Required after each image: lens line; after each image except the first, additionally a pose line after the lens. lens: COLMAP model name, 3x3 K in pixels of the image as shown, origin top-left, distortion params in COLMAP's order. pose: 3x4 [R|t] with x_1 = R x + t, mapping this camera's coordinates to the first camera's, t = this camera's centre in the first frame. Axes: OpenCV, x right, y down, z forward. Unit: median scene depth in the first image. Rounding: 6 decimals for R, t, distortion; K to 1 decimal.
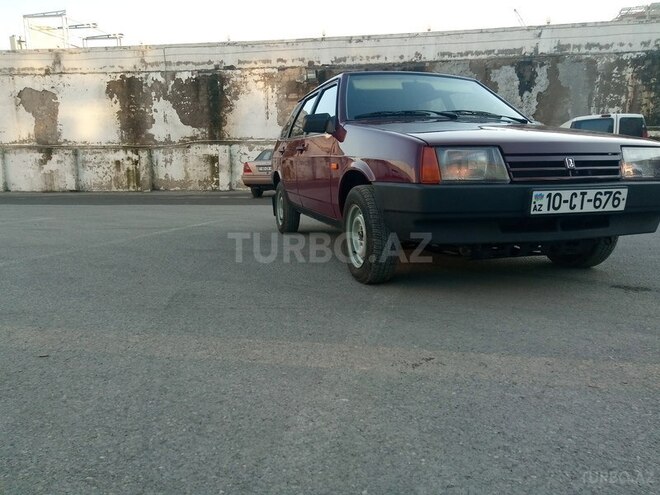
lens RADIAL K [[485.7, 0, 332.0], [0, 485.7, 250.0], [0, 0, 1]] dist [0.037191, -0.005732]
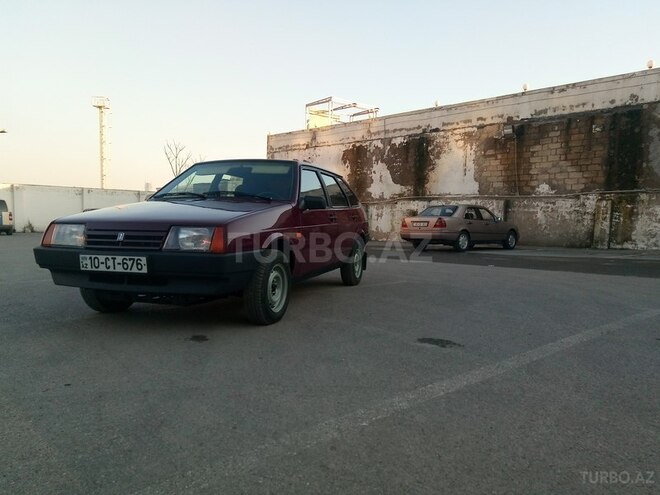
lens RADIAL K [[485.7, 0, 332.0], [0, 485.7, 250.0], [0, 0, 1]] dist [0.037191, -0.005732]
pose [[0.831373, 0.049976, -0.553463, 0.212032], [-0.106747, 0.991763, -0.070793, -0.012377], [0.545366, 0.117936, 0.829860, 0.018960]]
